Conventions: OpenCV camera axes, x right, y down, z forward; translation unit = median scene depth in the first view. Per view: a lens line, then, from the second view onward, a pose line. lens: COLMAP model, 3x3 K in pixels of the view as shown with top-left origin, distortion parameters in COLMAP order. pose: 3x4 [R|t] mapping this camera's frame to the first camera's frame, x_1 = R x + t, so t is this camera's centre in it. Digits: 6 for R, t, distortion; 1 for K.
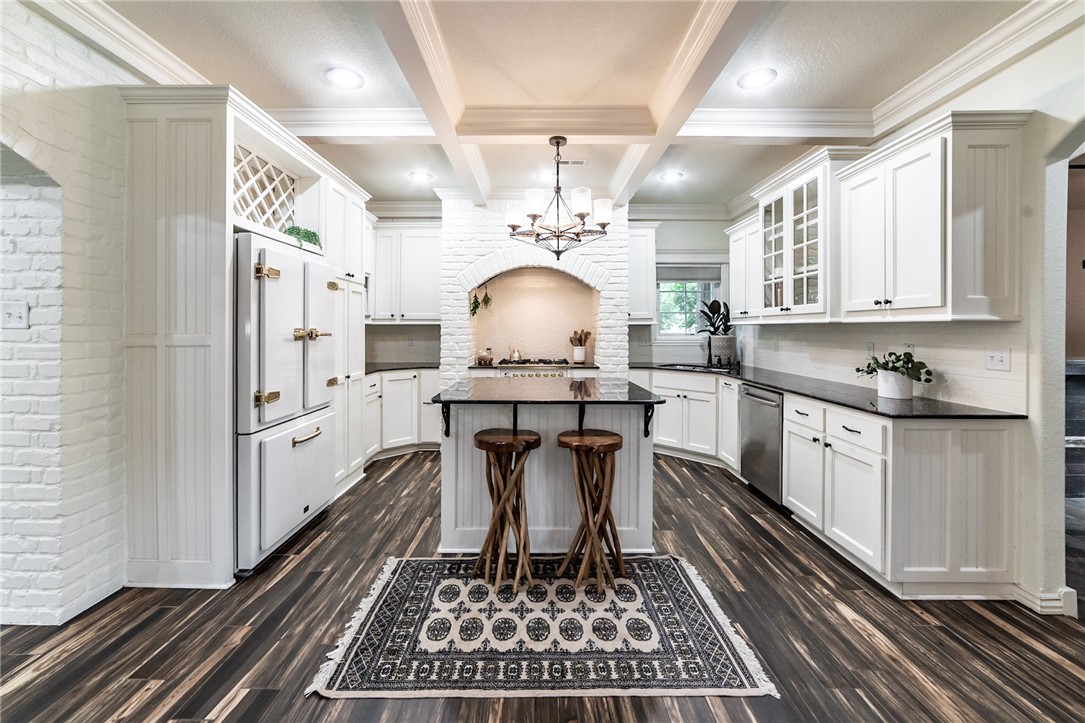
lens RADIAL K [[439.2, 0, 536.1], [0, 439.2, 327.9], [0, 0, 1]] dist [-0.004595, 0.001177]
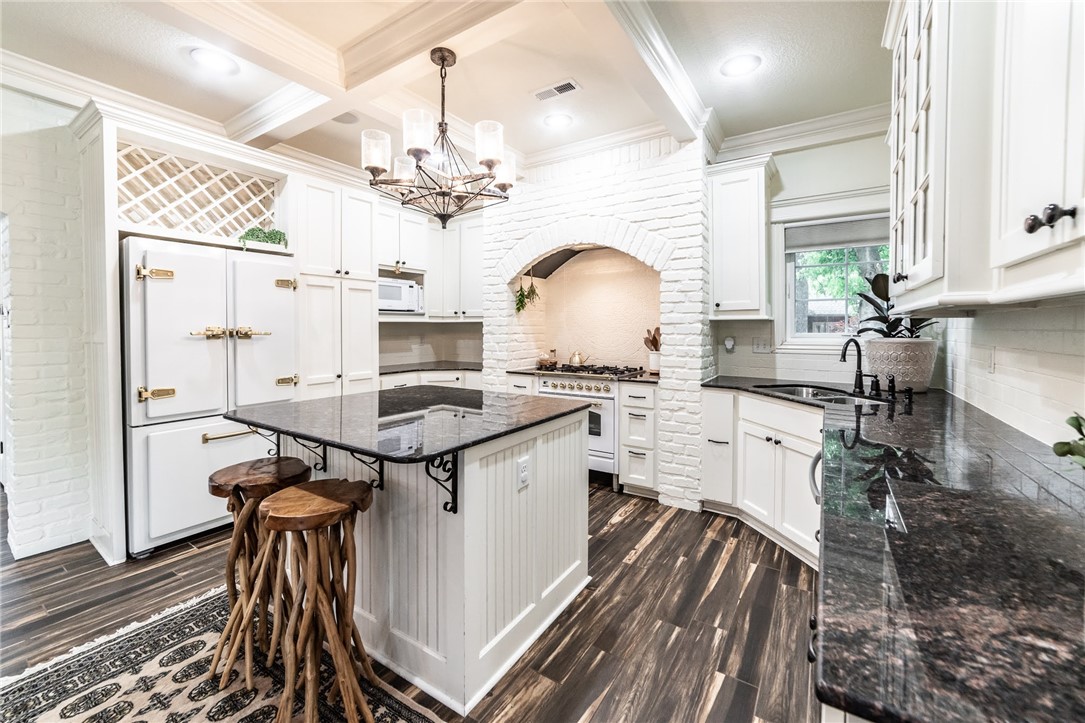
lens RADIAL K [[439.2, 0, 532.2], [0, 439.2, 334.9], [0, 0, 1]] dist [-0.004595, 0.001177]
pose [[0.837625, 0.007232, -0.546197, 0.558312], [0.003830, 0.999810, 0.019111, 0.002597], [0.546232, -0.018100, 0.837439, 0.490021]]
